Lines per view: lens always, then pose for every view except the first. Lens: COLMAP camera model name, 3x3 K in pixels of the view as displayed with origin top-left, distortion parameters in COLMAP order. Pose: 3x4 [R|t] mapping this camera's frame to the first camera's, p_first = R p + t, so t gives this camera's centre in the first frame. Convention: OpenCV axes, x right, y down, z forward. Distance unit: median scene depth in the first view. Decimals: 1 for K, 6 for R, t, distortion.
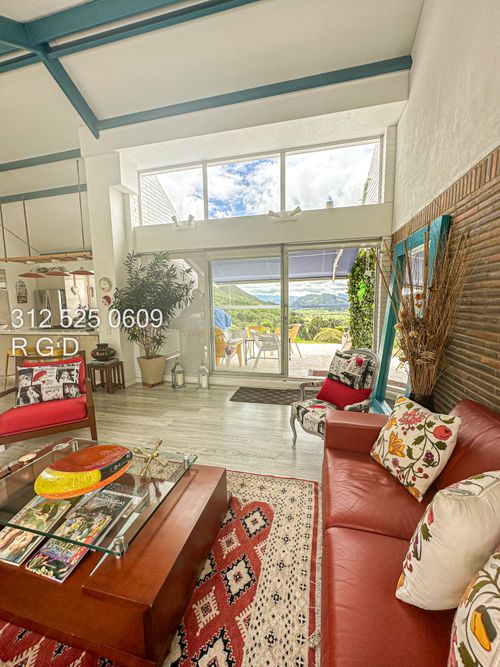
lens RADIAL K [[266.3, 0, 251.0], [0, 266.3, 331.9], [0, 0, 1]] dist [-0.004729, 0.000938]
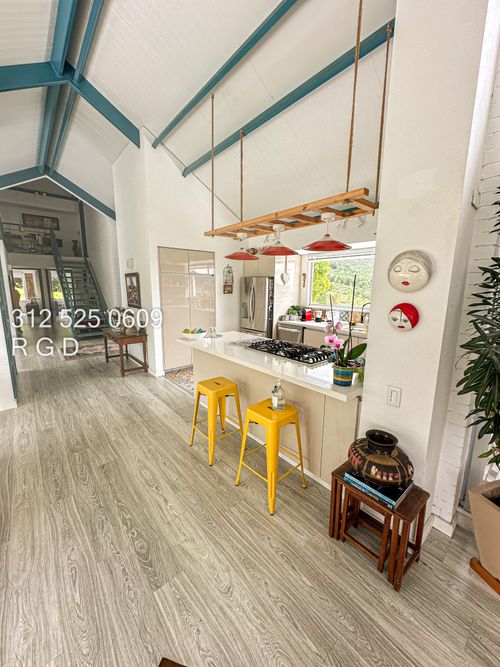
lens RADIAL K [[266.3, 0, 249.7], [0, 266.3, 333.0], [0, 0, 1]] dist [-0.004729, 0.000938]
pose [[0.805648, 0.126813, -0.578662, -0.560459], [-0.089863, 0.991676, 0.092212, -0.122765], [0.585539, -0.022290, 0.810338, 0.656926]]
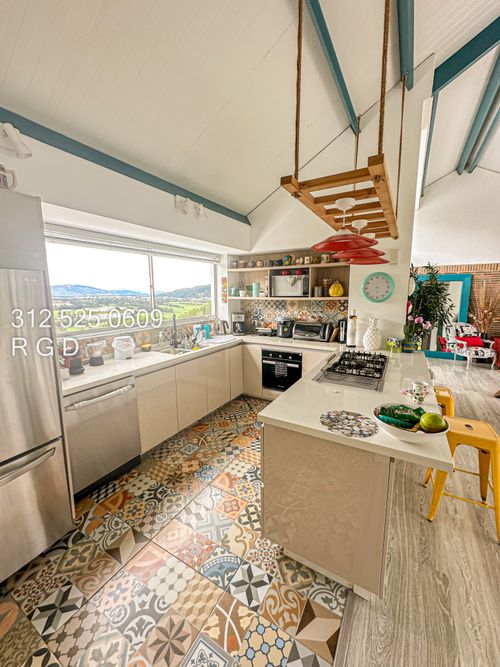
lens RADIAL K [[266.3, 0, 249.2], [0, 266.3, 332.0], [0, 0, 1]] dist [-0.004729, 0.000938]
pose [[0.299066, -0.130991, 0.945199, -1.574521], [0.110478, 0.988625, 0.102054, -0.195162], [-0.947815, 0.073903, 0.310136, 1.335074]]
